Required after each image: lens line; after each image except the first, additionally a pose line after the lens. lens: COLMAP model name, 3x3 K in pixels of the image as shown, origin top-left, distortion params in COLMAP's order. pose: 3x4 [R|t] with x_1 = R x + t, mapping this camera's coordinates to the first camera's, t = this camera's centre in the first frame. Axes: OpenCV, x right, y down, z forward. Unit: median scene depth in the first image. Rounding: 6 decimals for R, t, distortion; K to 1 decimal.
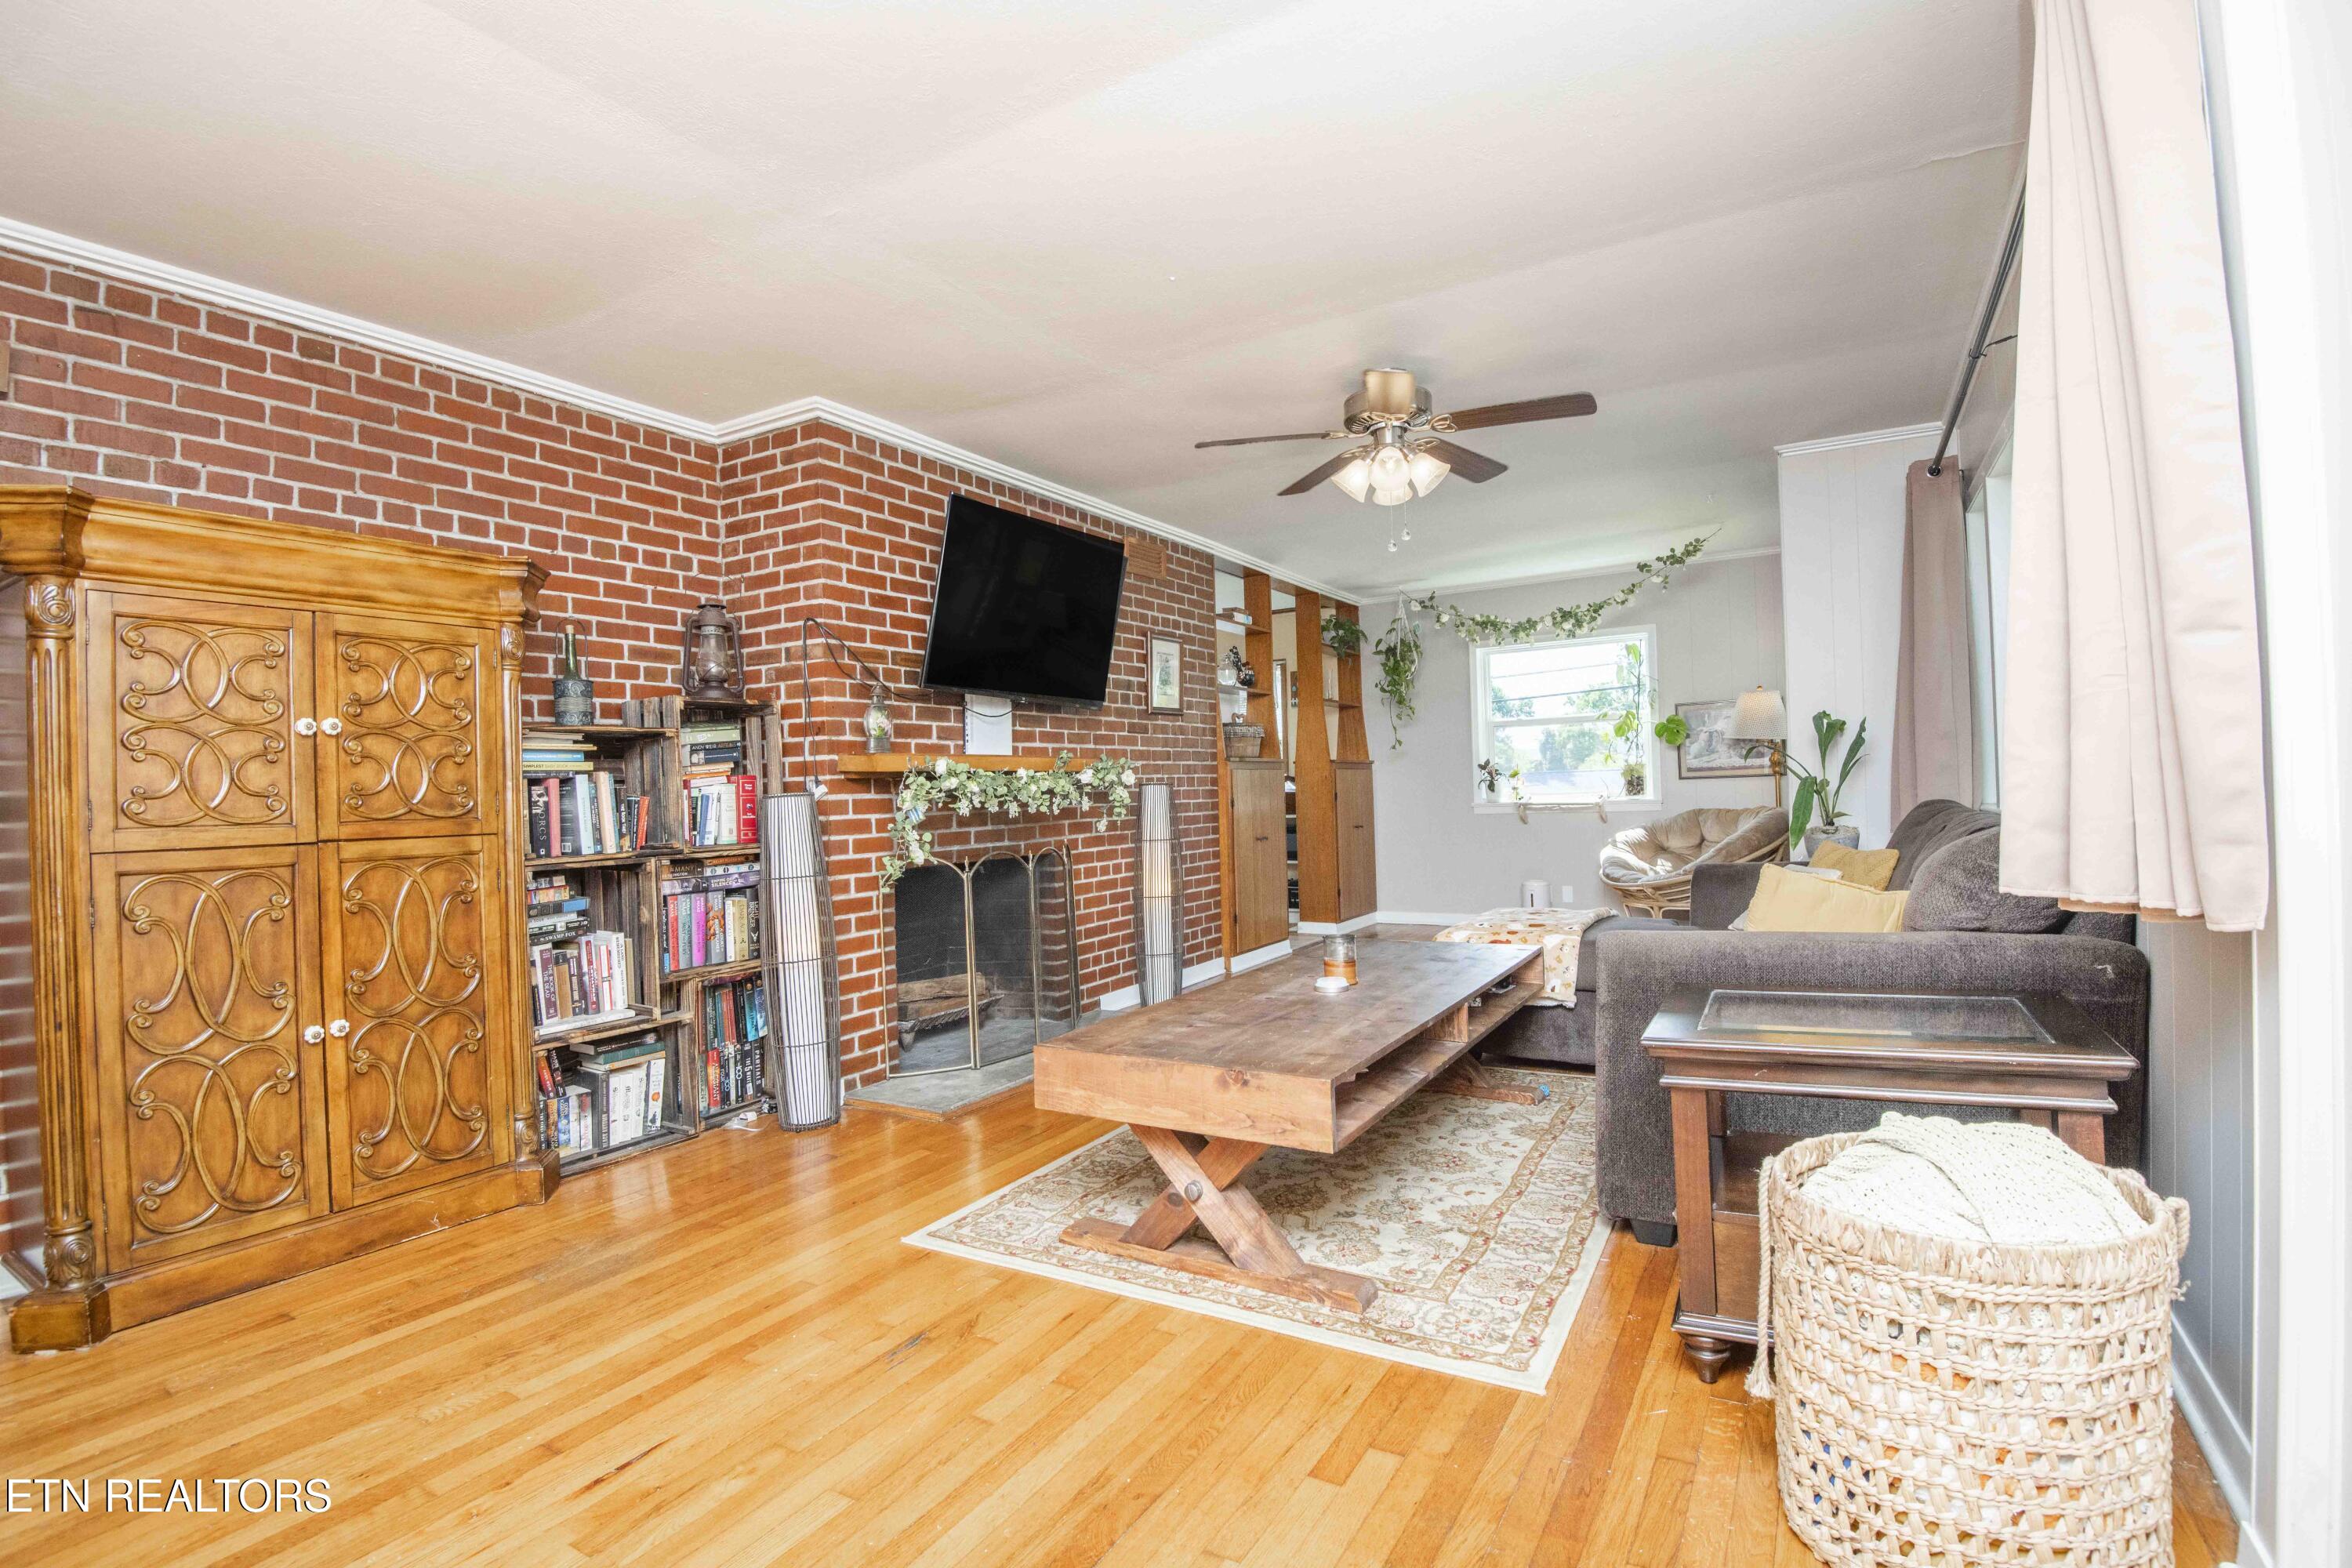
lens RADIAL K [[1083.7, 0, 1184.2], [0, 1083.7, 786.9], [0, 0, 1]] dist [-0.012273, -0.018648]
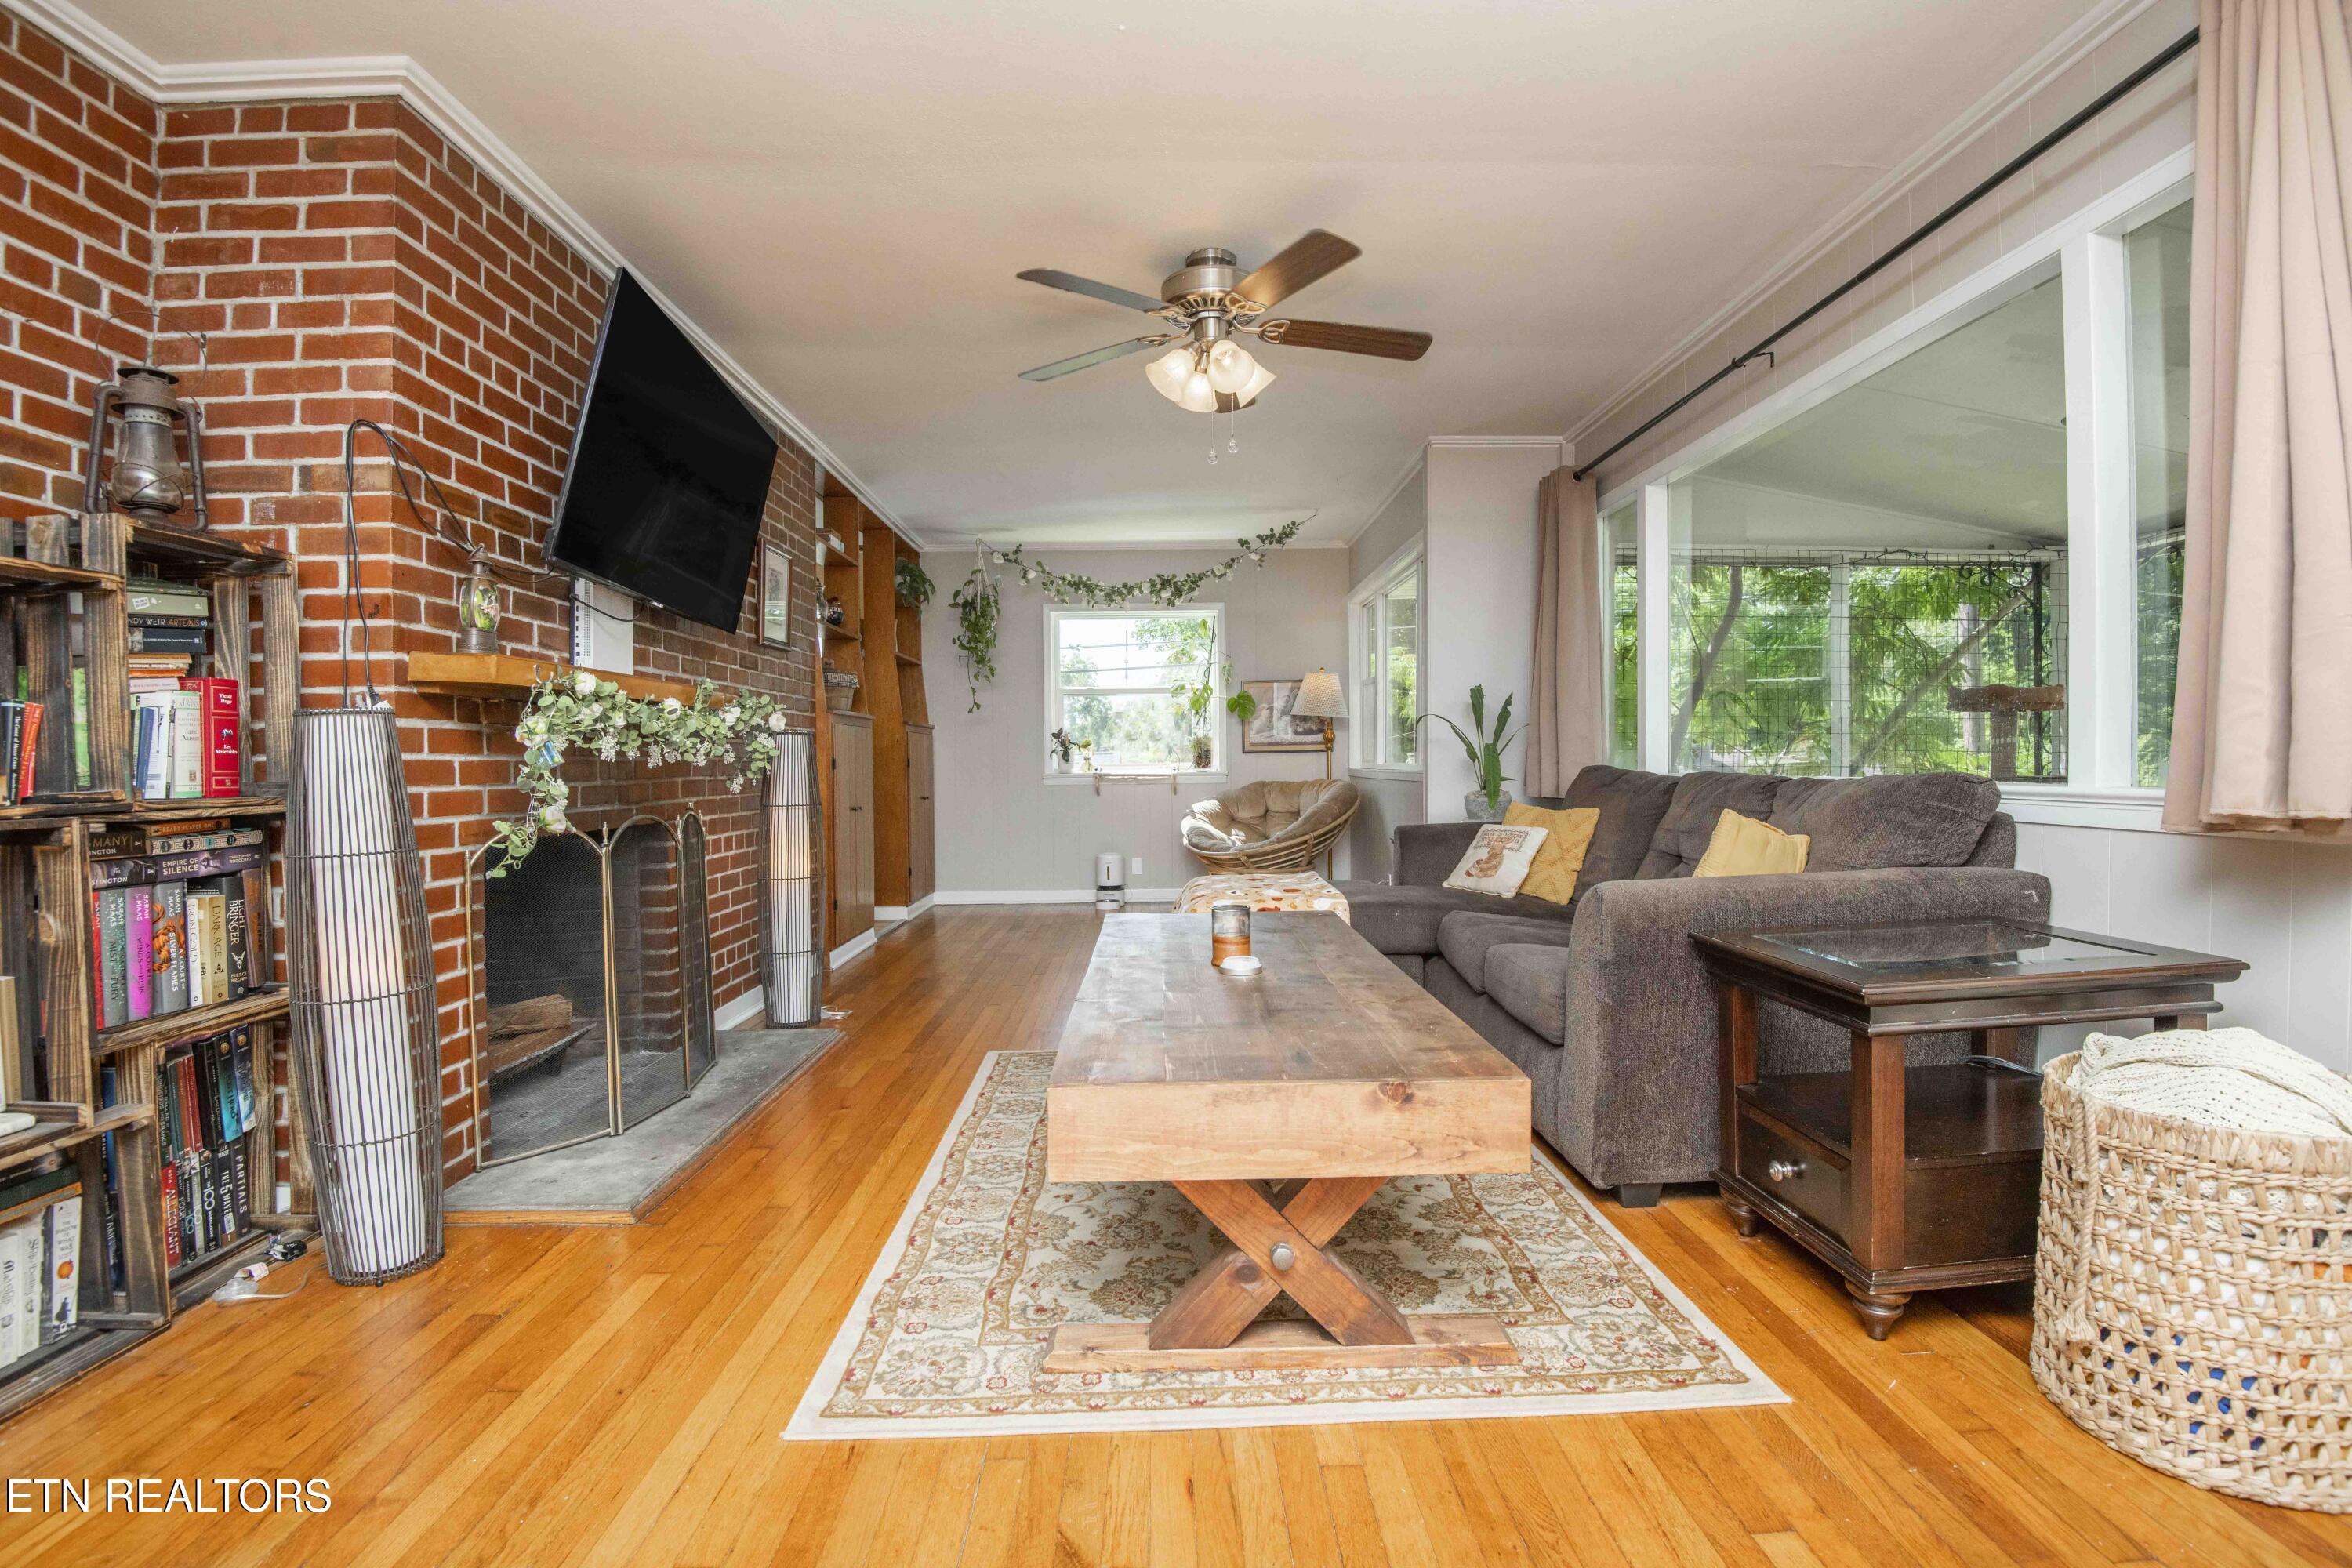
lens RADIAL K [[1083.7, 0, 1184.2], [0, 1083.7, 786.9], [0, 0, 1]] dist [-0.012273, -0.018648]
pose [[0.849526, 0.011200, 0.527427, -0.263727], [-0.018915, 0.999778, 0.009236, 0.031172], [-0.527207, -0.017822, 0.849550, 0.254520]]
